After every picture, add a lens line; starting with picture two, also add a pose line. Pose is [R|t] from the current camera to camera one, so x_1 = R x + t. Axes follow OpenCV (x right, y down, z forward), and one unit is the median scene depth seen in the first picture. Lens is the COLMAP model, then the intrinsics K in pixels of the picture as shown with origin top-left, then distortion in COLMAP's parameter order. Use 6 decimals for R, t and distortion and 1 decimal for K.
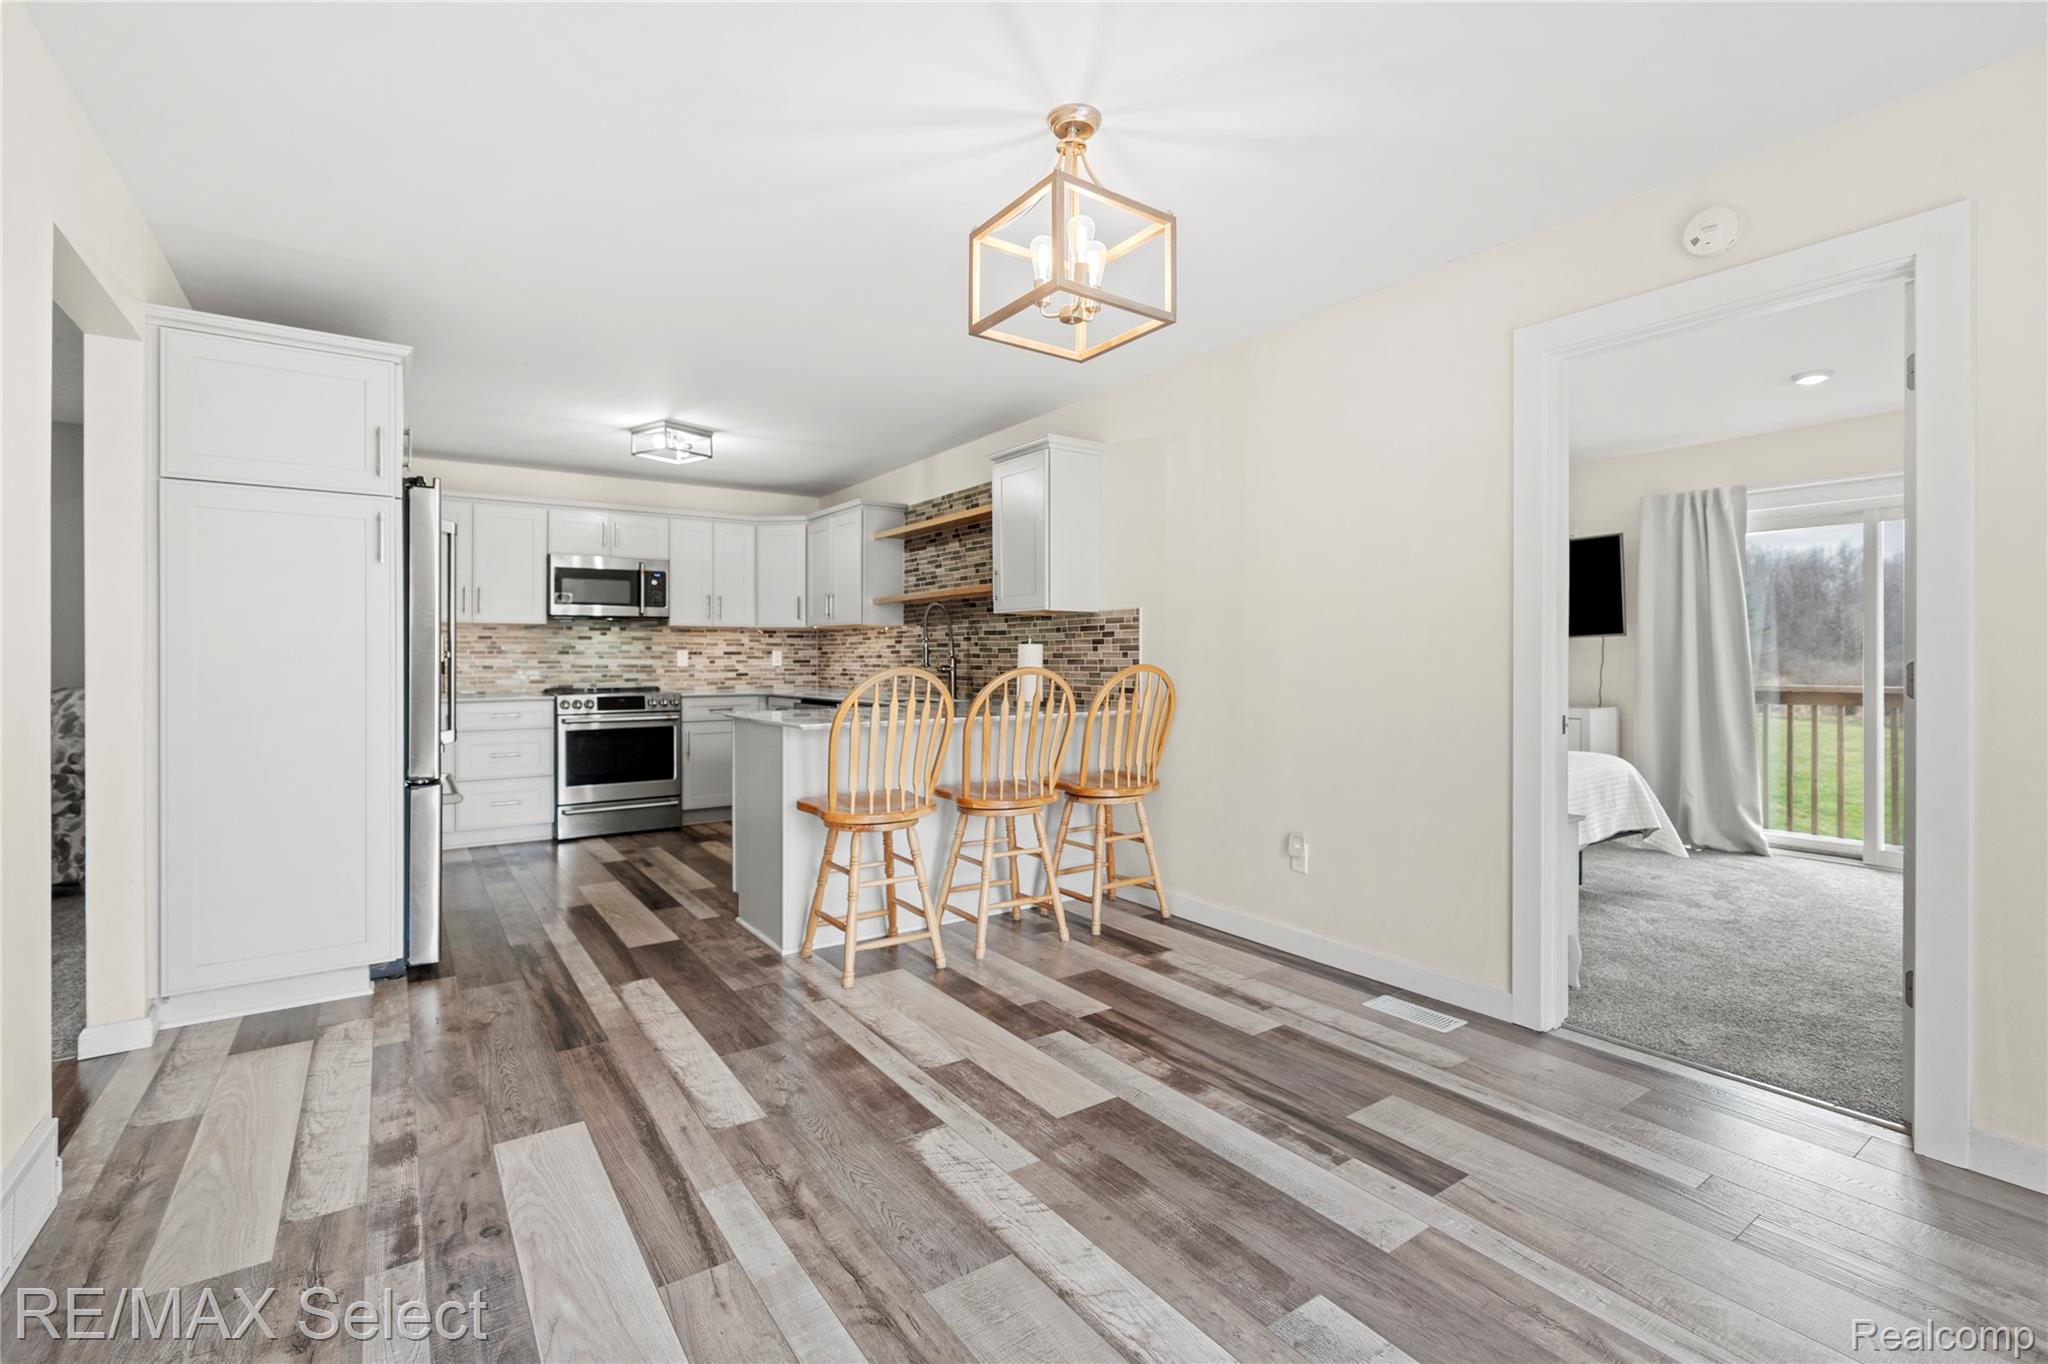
lens RADIAL K [[922.1, 0, 1026.5], [0, 922.1, 655.8], [0, 0, 1]] dist [-0.001061, 0.000134]
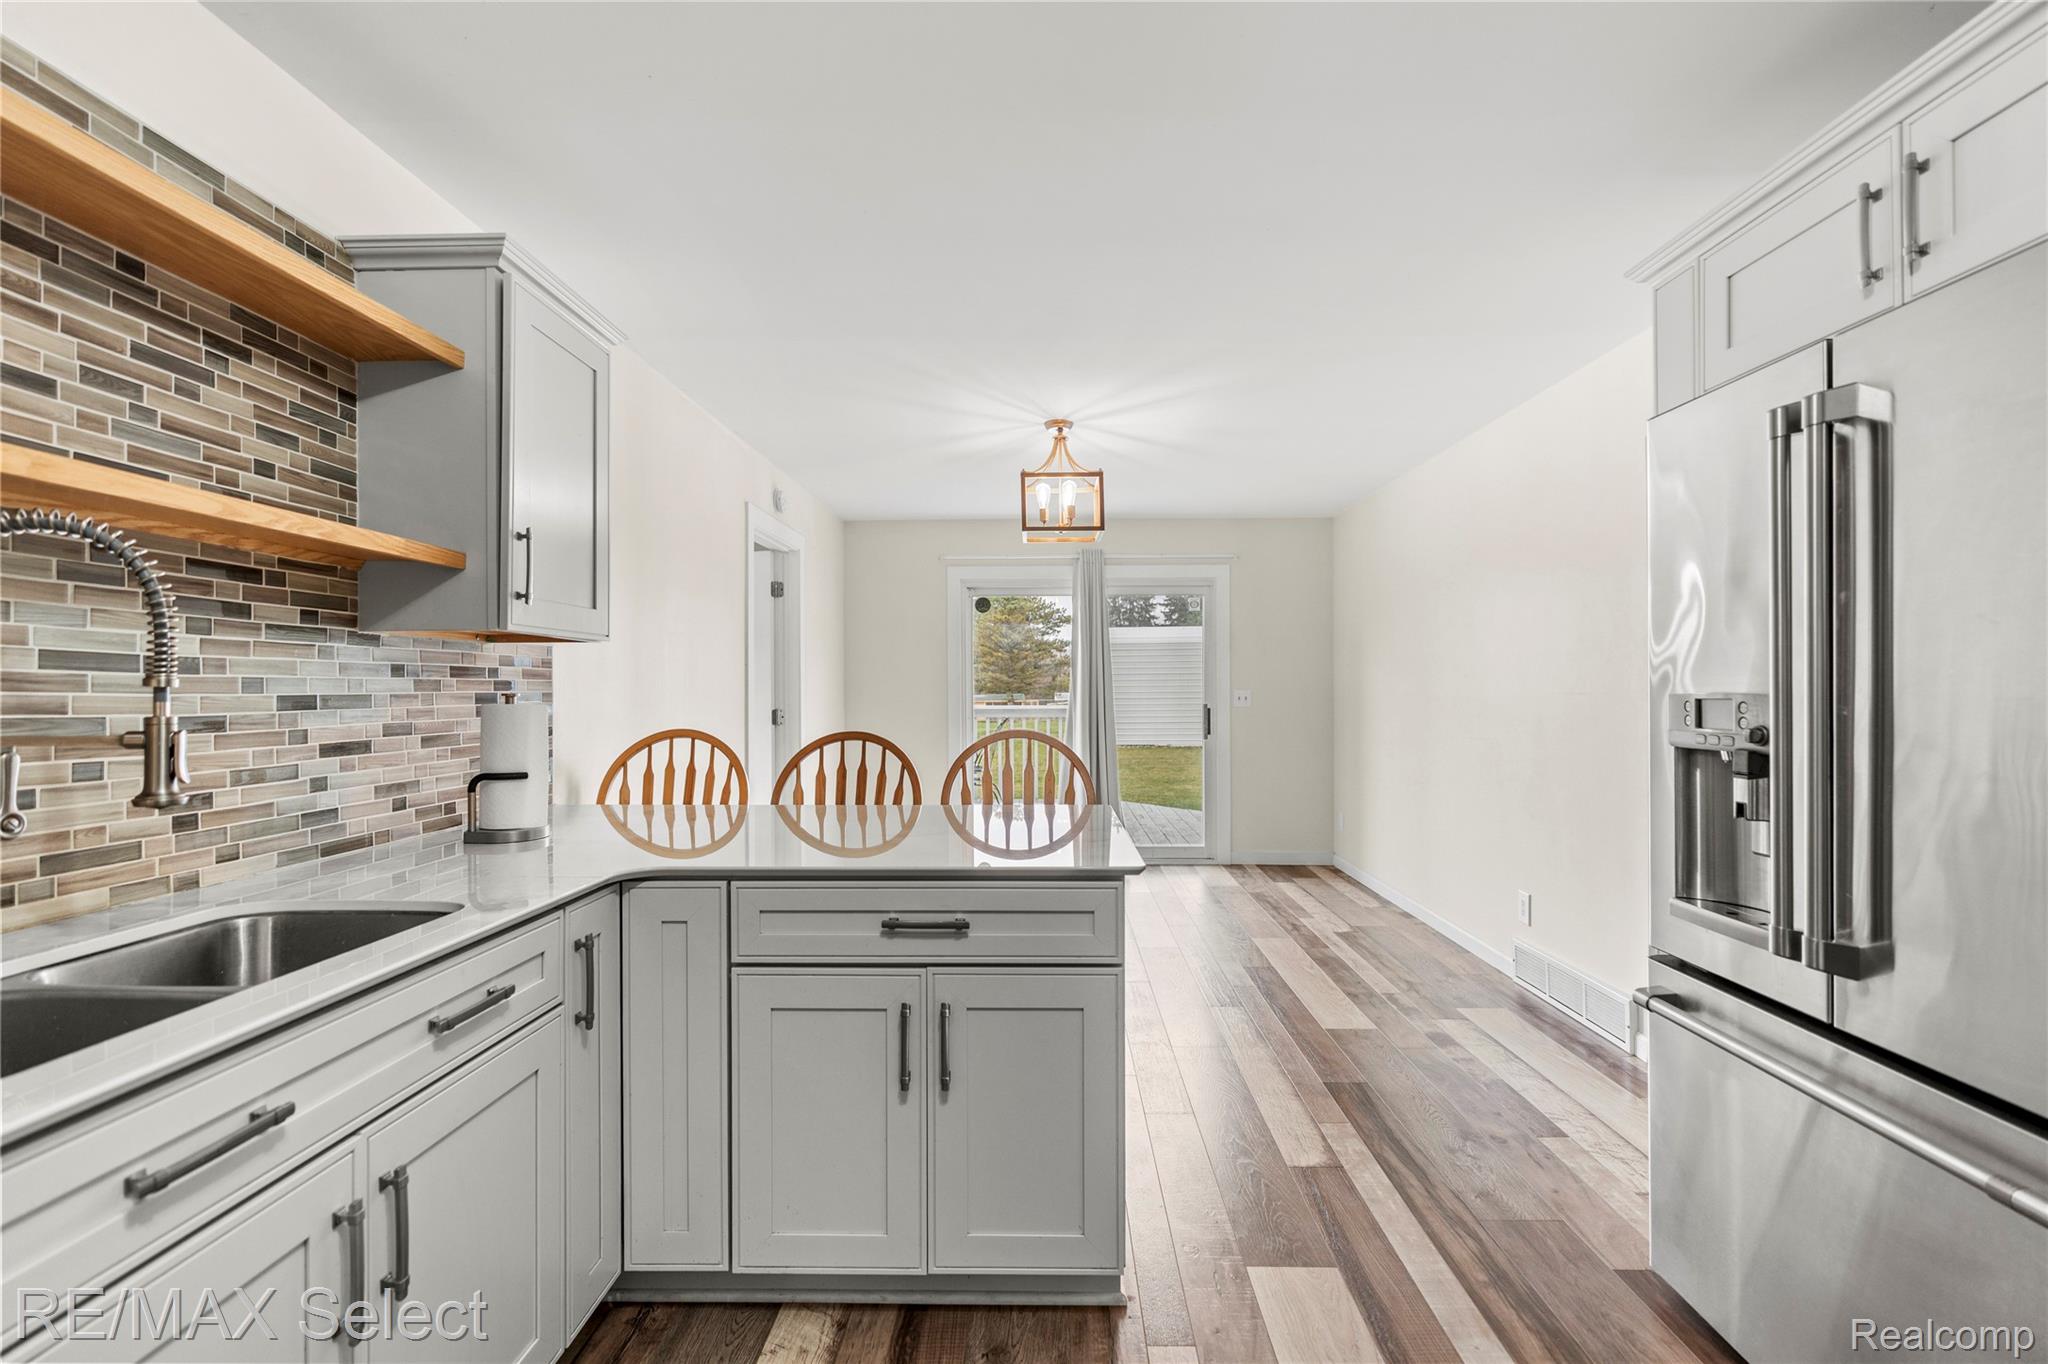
lens RADIAL K [[930.6, 0, 1031.3], [0, 930.6, 696.1], [0, 0, 1]] dist [-0.004555, -0.000342]
pose [[-0.811204, -0.000685, 0.584763, -0.338110], [0.001689, 0.999992, 0.003514, -0.012532], [-0.584761, 0.003838, -0.811196, 0.864321]]
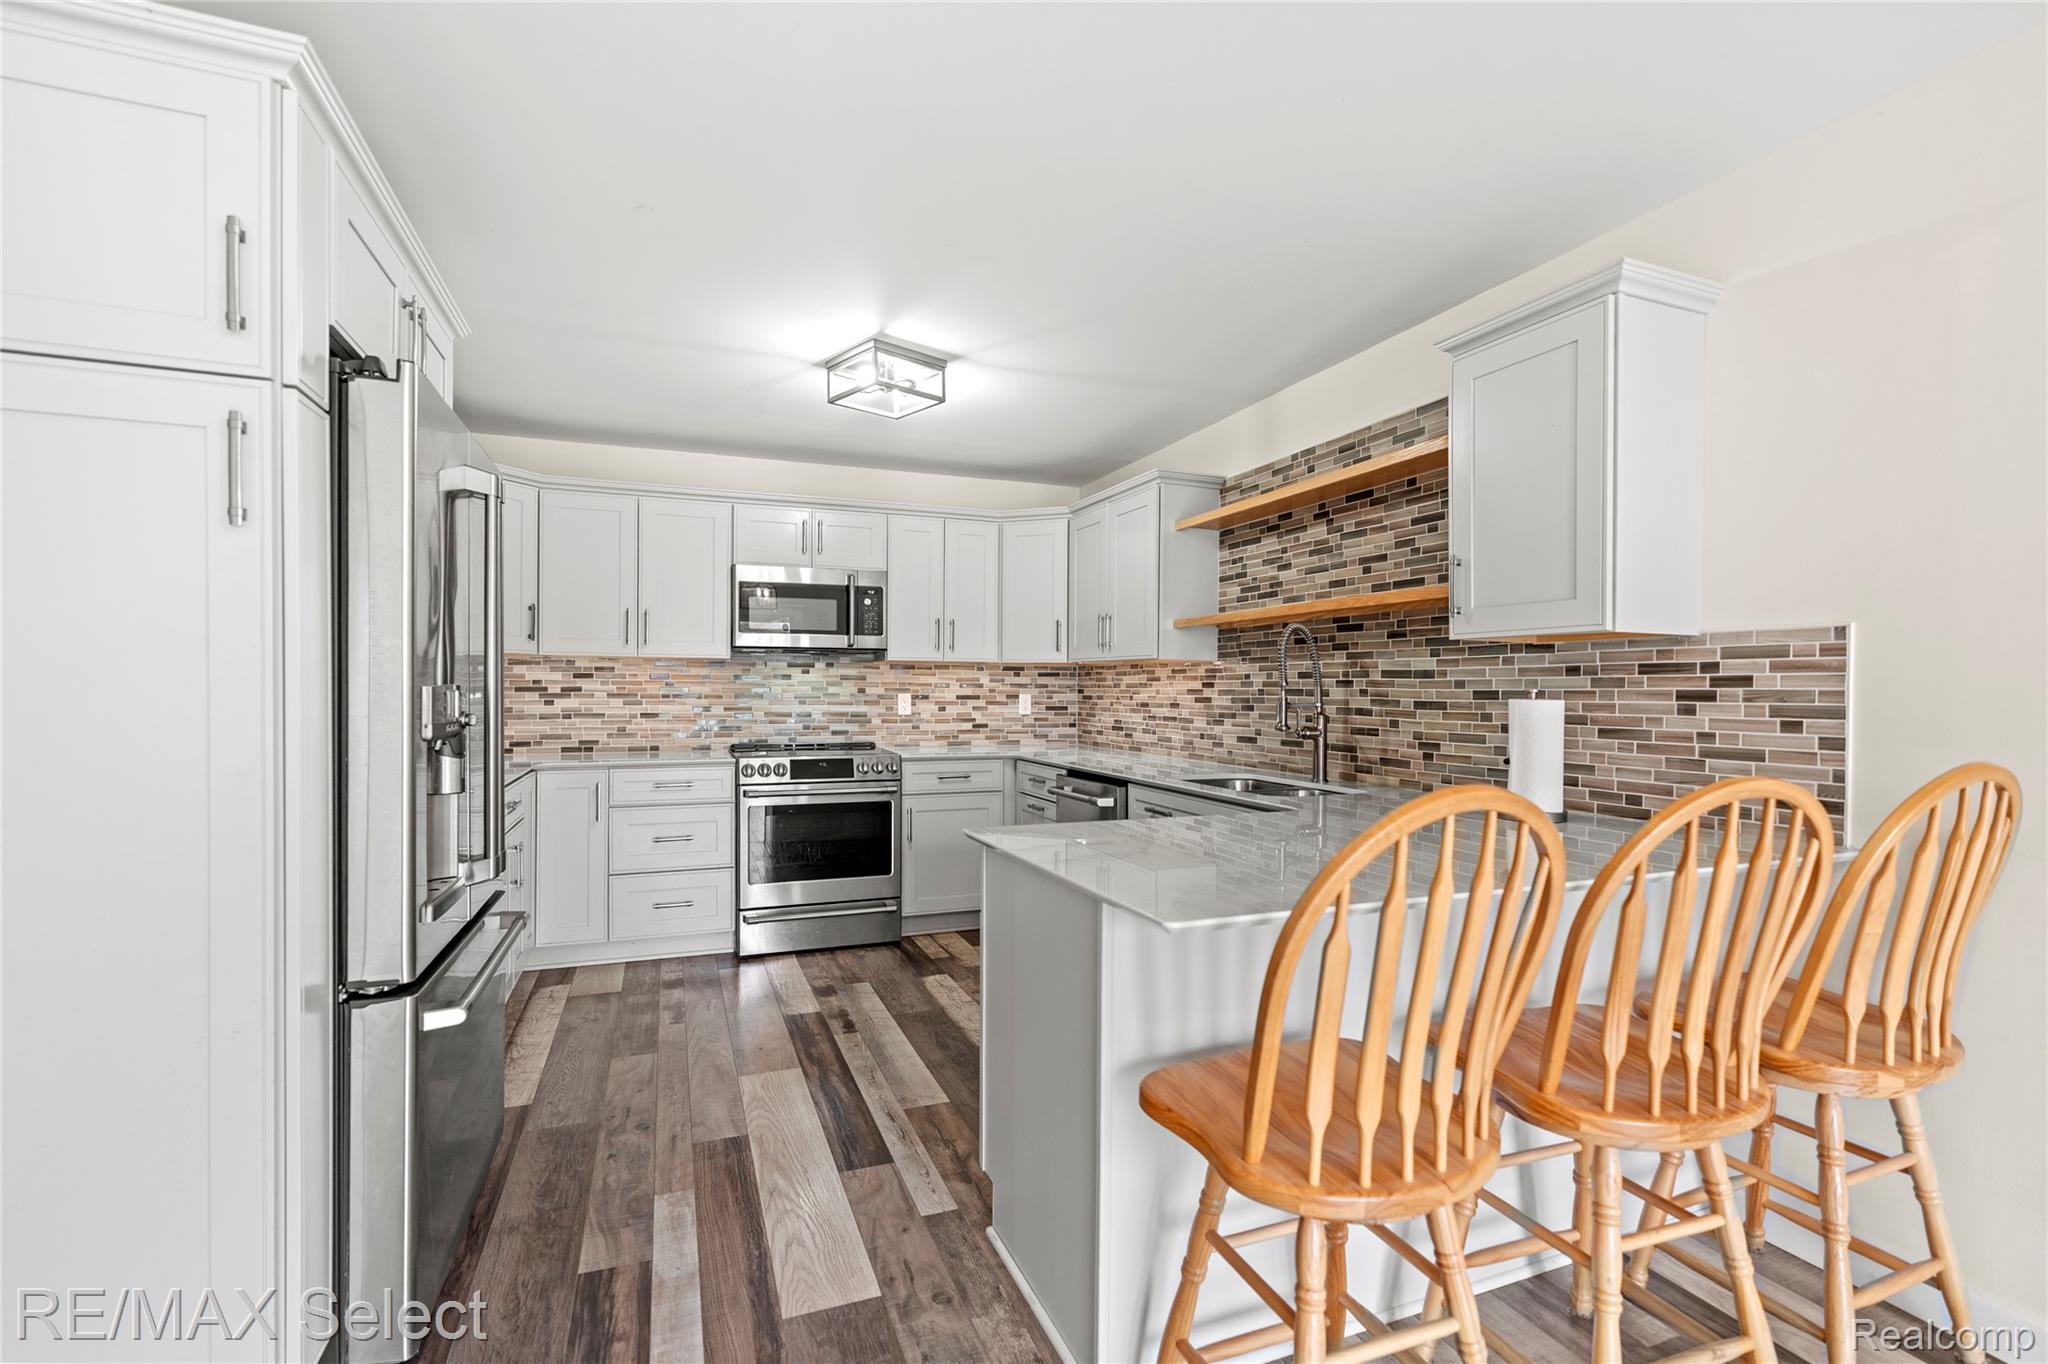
lens RADIAL K [[930.6, 0, 1031.3], [0, 930.6, 696.1], [0, 0, 1]] dist [-0.004555, -0.000342]
pose [[0.973575, 0.007934, -0.228230, -0.106017], [-0.005838, 0.999934, 0.009858, -0.012499], [0.228293, -0.008265, 0.973557, 0.304393]]
